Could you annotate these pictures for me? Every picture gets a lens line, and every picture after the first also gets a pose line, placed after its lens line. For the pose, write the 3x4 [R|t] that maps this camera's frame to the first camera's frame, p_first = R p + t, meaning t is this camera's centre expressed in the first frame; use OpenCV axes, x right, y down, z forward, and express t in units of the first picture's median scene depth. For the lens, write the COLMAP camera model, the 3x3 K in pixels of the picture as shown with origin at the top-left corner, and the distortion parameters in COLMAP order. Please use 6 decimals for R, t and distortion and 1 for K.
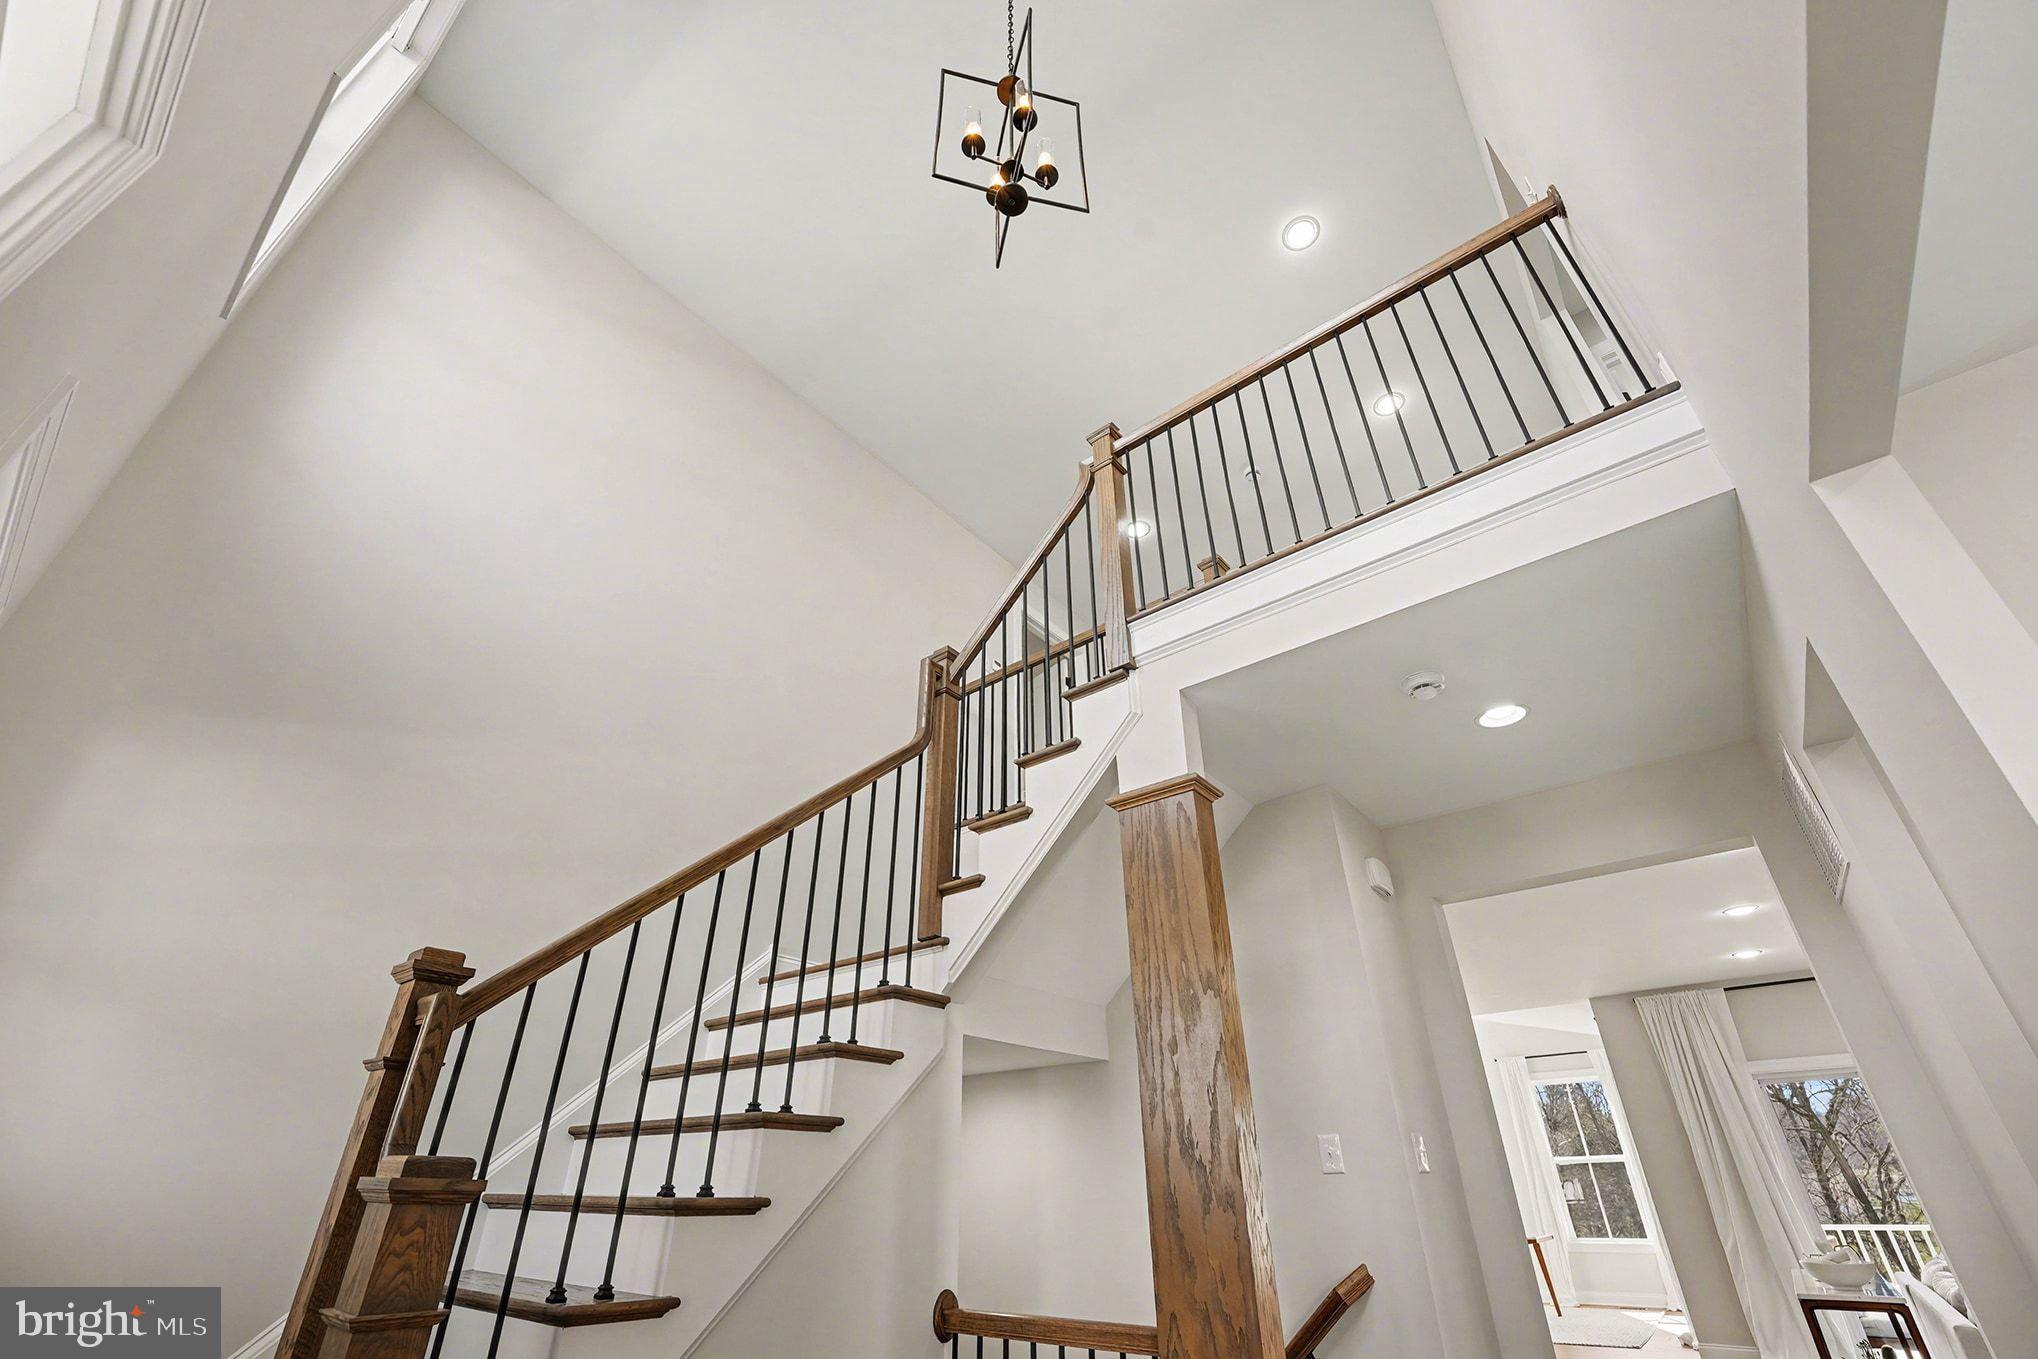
lens RADIAL K [[831.8, 0, 1019.0], [0, 831.8, 679.5], [0, 0, 1]] dist [-0.001047, -0.012353]
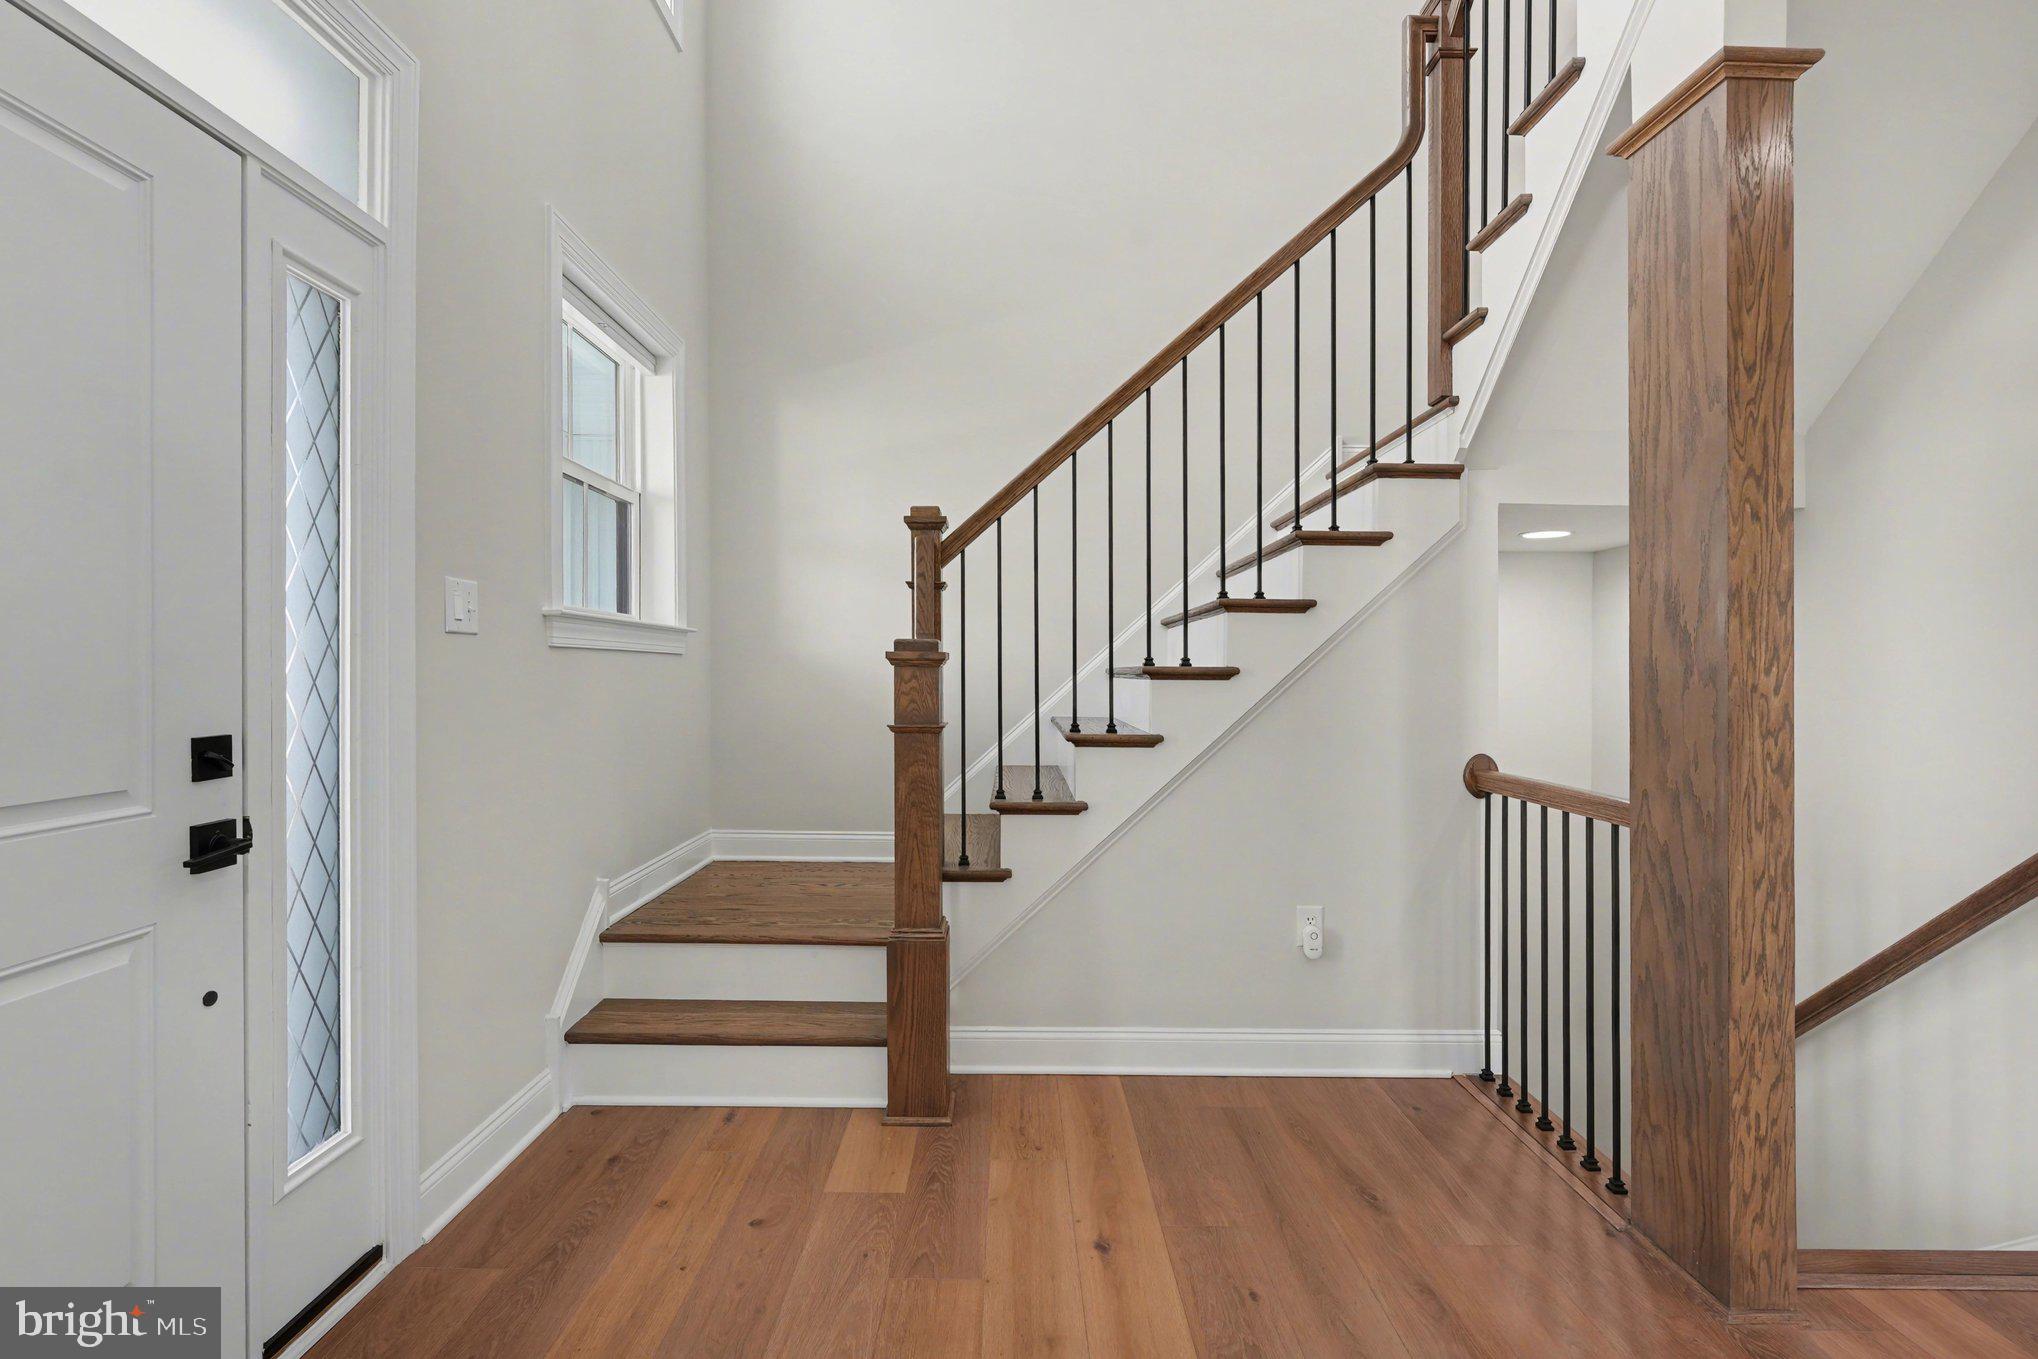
lens RADIAL K [[967.3, 0, 1019.0], [0, 967.3, 679.5], [0, 0, 1]] dist [-0.041459, -0.000497]
pose [[0.600637, 0.016775, -0.799346, 0.496981], [0.407477, 0.853770, 0.324099, 0.089626], [0.687894, -0.520381, 0.505970, 0.121213]]
